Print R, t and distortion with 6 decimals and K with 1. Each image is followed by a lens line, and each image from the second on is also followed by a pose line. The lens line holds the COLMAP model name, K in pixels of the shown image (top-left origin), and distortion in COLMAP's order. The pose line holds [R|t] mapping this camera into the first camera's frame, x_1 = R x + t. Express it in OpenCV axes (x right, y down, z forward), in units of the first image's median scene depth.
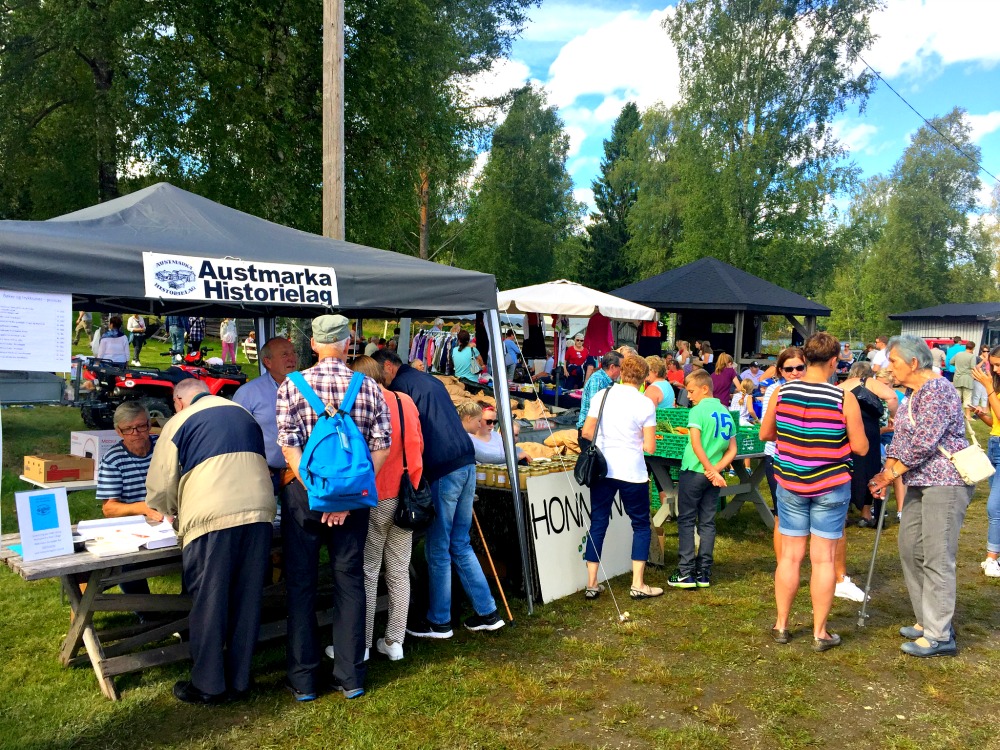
lens RADIAL K [[874.5, 0, 494.3], [0, 874.5, 371.3], [0, 0, 1]] dist [0.016268, -0.038275]
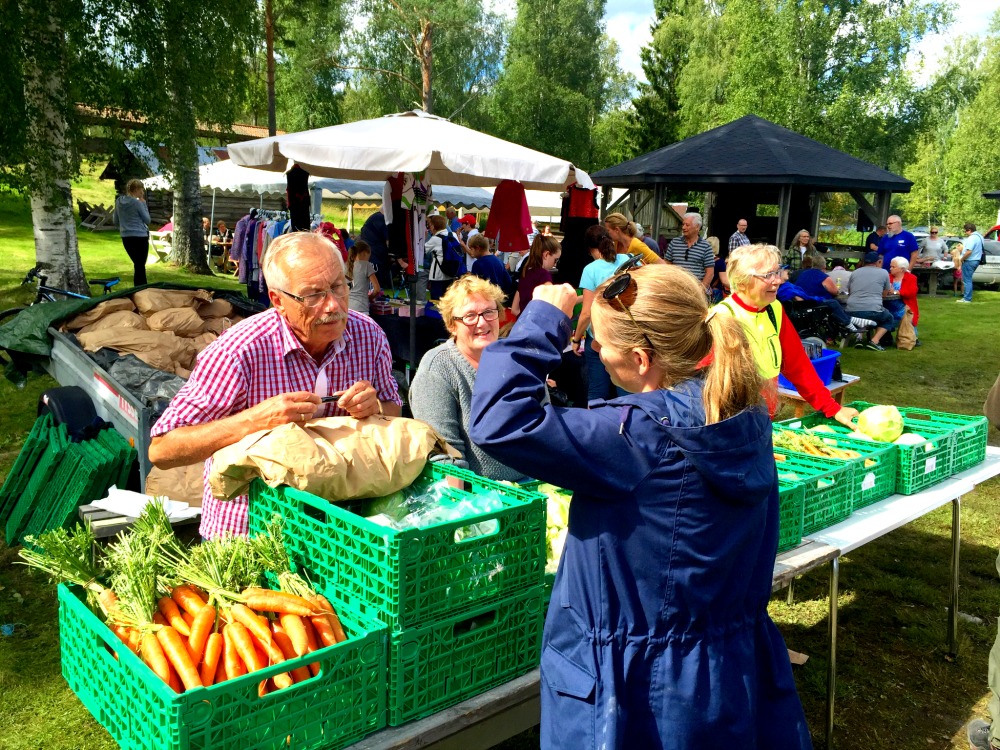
lens RADIAL K [[874.5, 0, 505.5], [0, 874.5, 378.9], [0, 0, 1]] dist [0.016268, -0.038275]
pose [[0.998365, 0.000018, -0.057158, 0.035436], [0.007551, 0.991193, 0.132209, -0.002476], [0.056657, -0.132425, 0.989572, 0.095776]]
